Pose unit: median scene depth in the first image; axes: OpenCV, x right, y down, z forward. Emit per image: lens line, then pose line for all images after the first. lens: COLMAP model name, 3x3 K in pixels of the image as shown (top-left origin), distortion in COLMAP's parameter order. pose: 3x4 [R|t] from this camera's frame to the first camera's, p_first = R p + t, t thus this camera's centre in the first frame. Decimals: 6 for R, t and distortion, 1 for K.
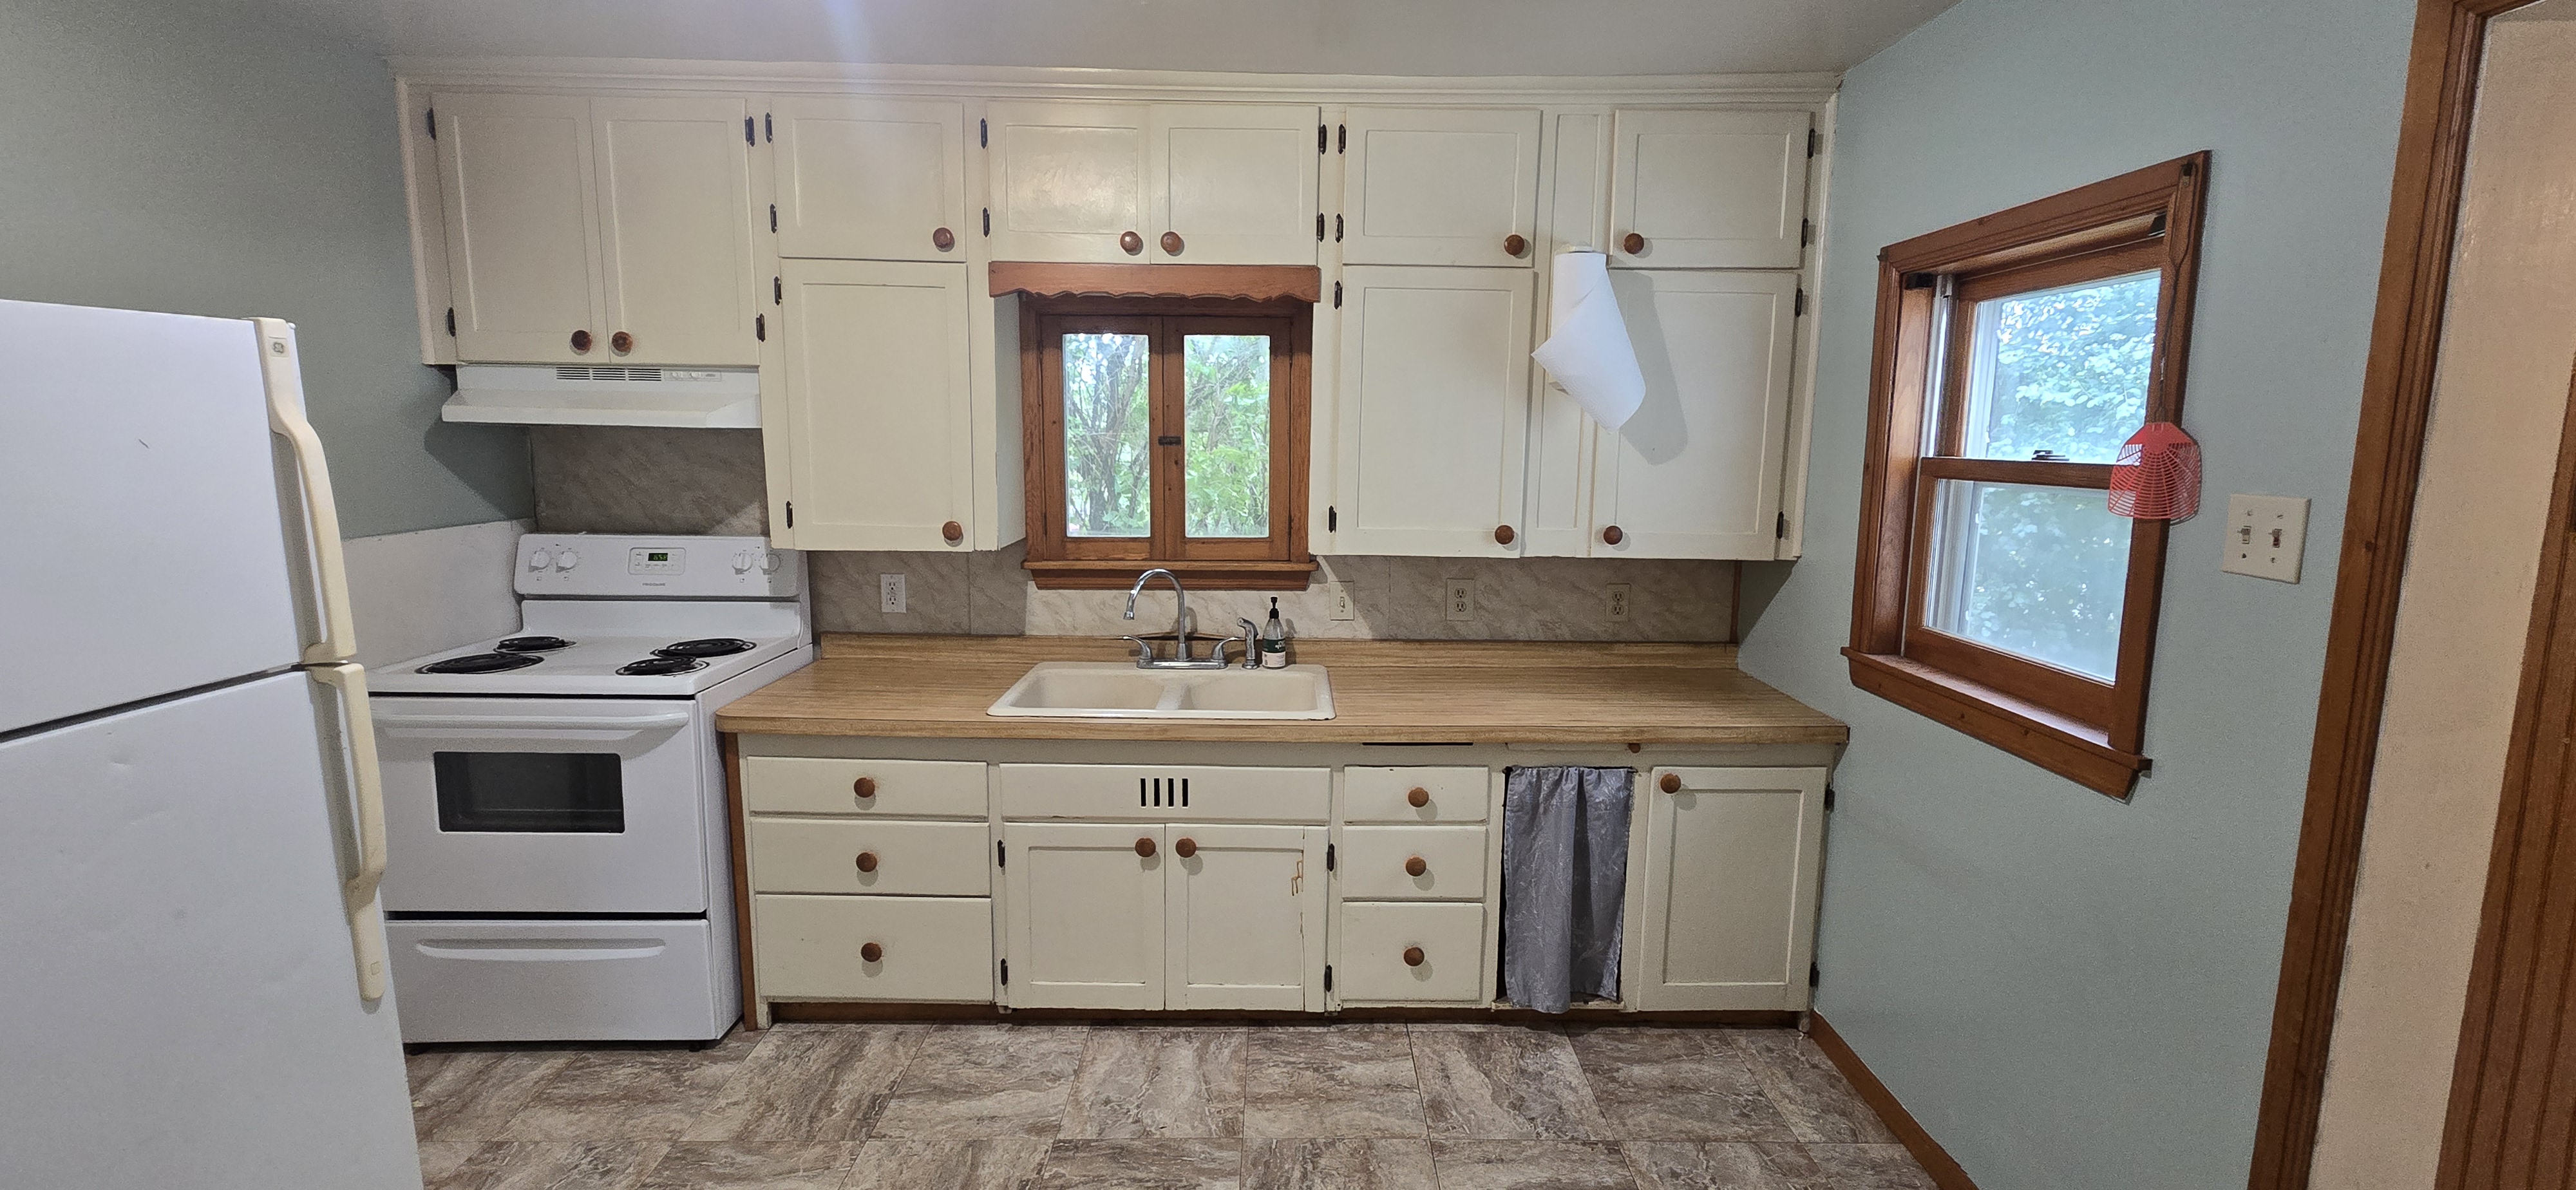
lens RADIAL K [[1065.3, 0, 1285.5], [0, 1065.3, 587.1], [0, 0, 1]] dist [0.003321, 0.000573]
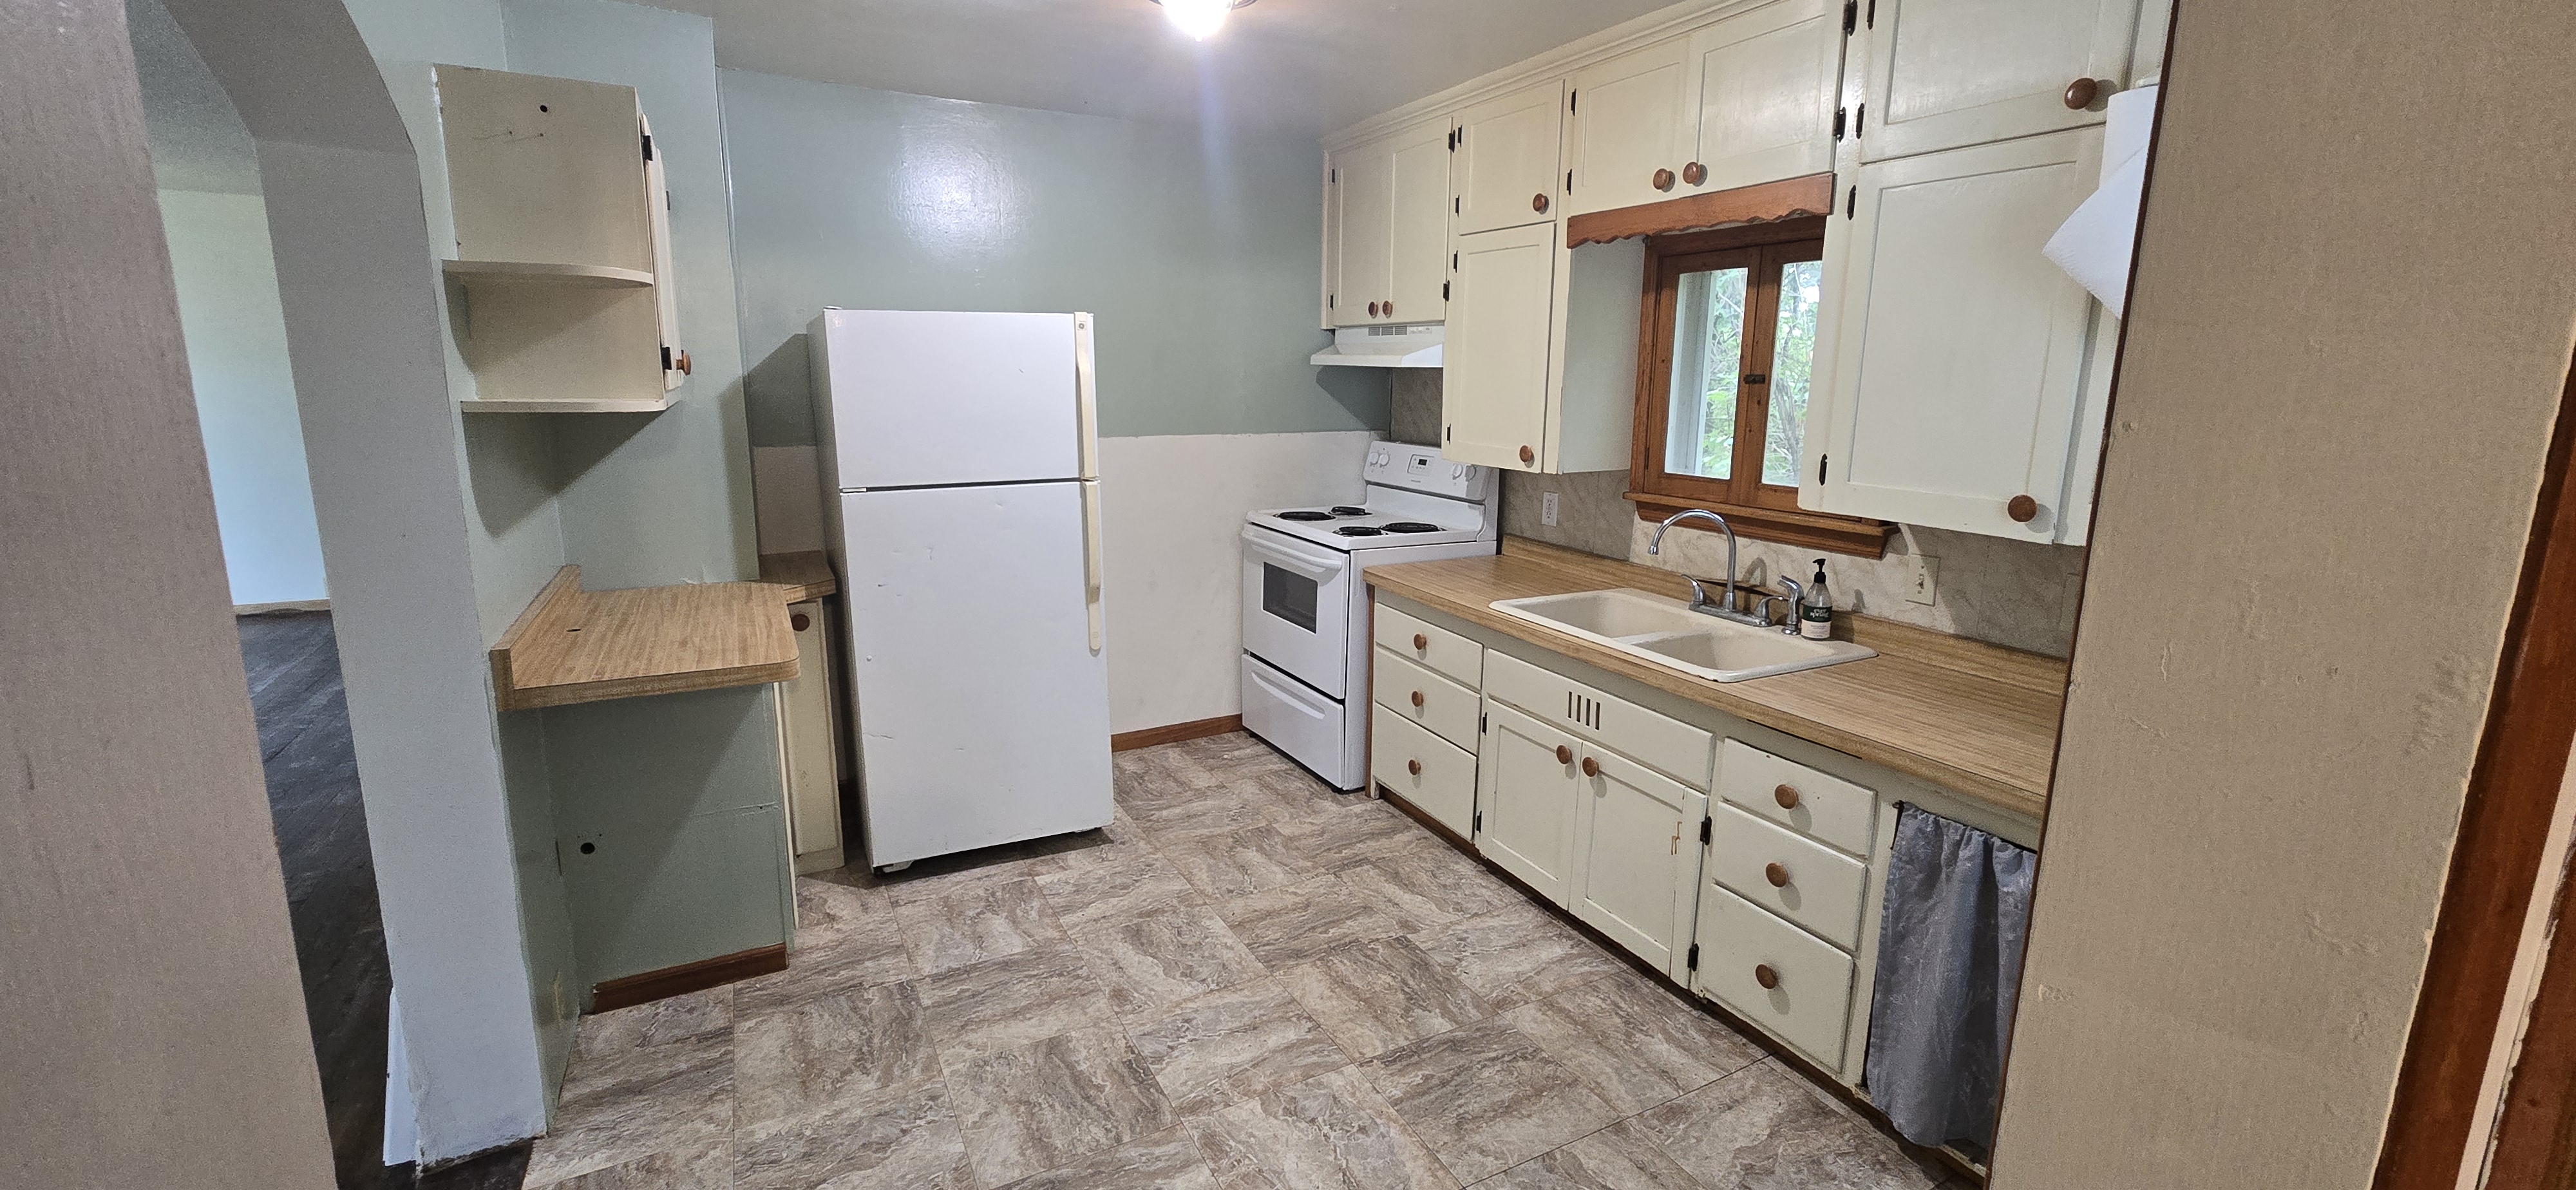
lens RADIAL K [[1065.3, 0, 1276.9], [0, 1065.3, 589.6], [0, 0, 1]] dist [0.003321, 0.000573]
pose [[0.442718, 0.175826, -0.879253, 0.651210], [-0.135926, 0.982414, 0.128015, -0.019377], [0.886298, 0.062839, 0.458832, 0.229900]]
